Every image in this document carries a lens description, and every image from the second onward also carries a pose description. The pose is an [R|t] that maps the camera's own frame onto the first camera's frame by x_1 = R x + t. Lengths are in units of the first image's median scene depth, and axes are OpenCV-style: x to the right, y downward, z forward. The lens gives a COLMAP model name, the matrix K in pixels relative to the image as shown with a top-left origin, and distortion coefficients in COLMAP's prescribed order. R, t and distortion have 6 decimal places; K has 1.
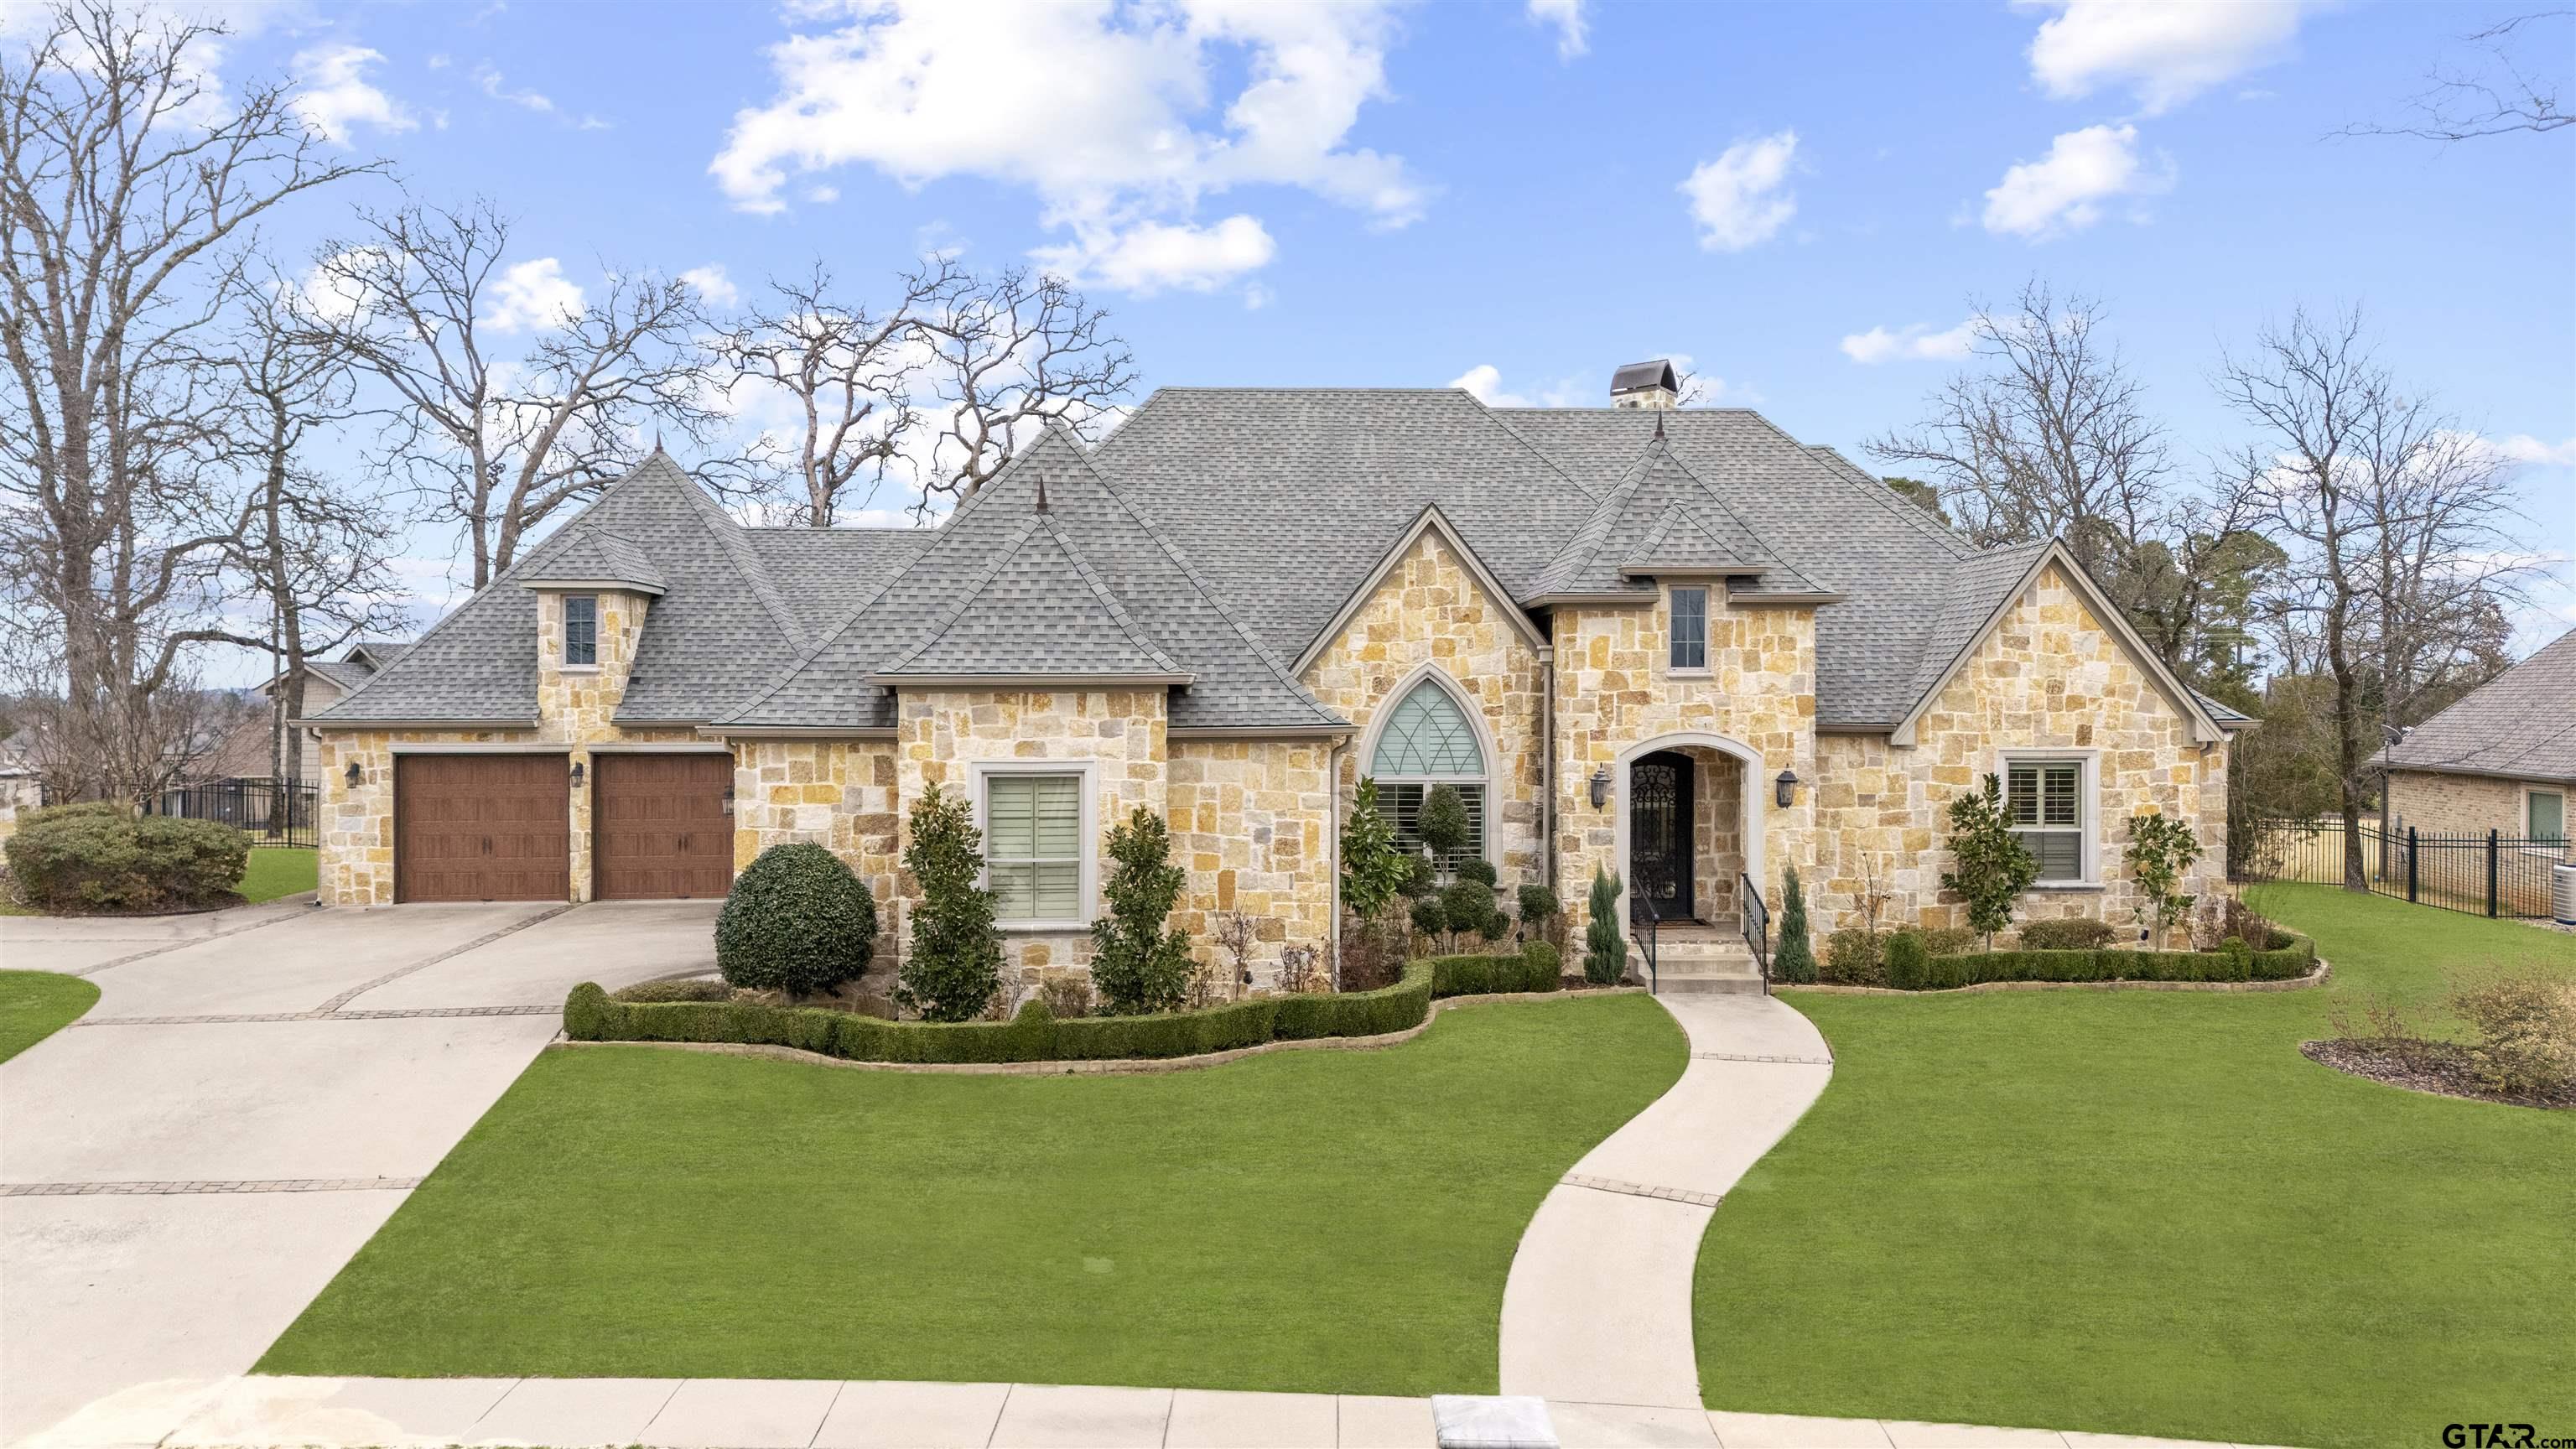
lens RADIAL K [[1887.9, 0, 1288.0], [0, 1887.9, 724.5], [0, 0, 1]] dist [0.076027, -0.092139]
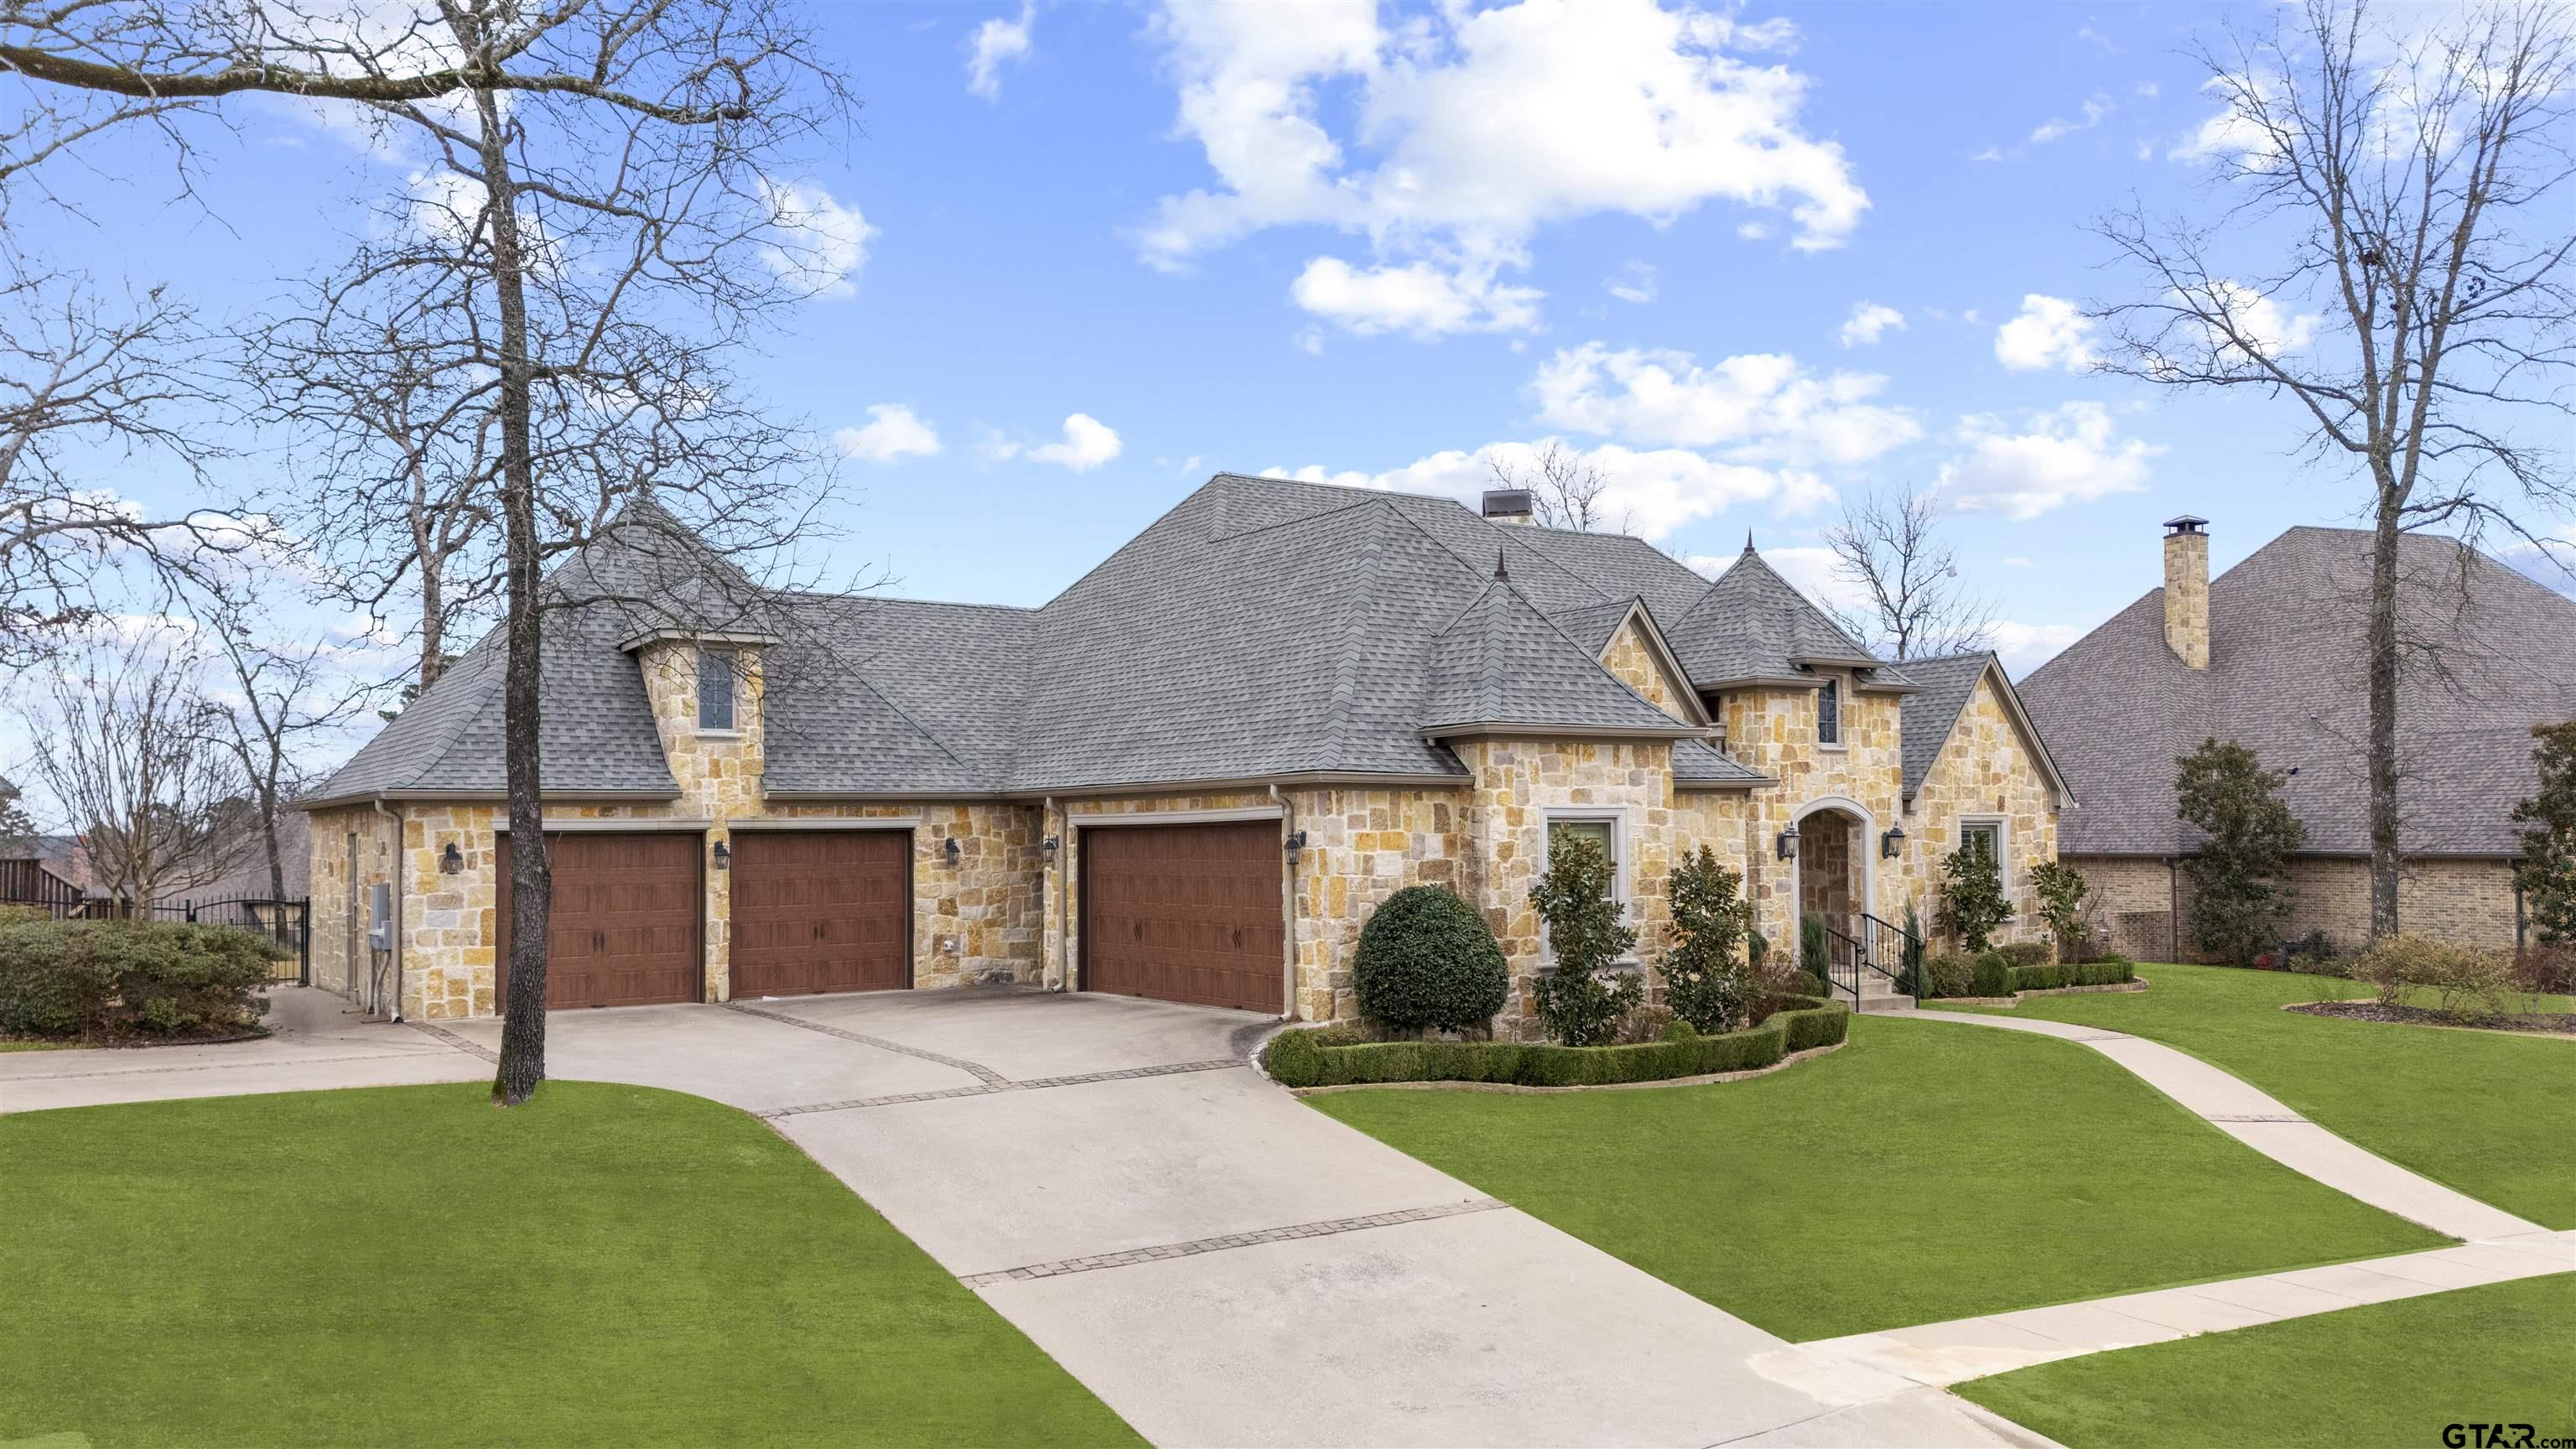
lens RADIAL K [[1946.5, 0, 1288.0], [0, 1946.5, 724.5], [0, 0, 1]] dist [0.068621, -0.001254]
pose [[0.856603, 0.023198, 0.515455, -0.725978], [0.016295, 0.997274, -0.071961, 0.042218], [-0.515720, 0.070041, 0.853890, 0.112824]]
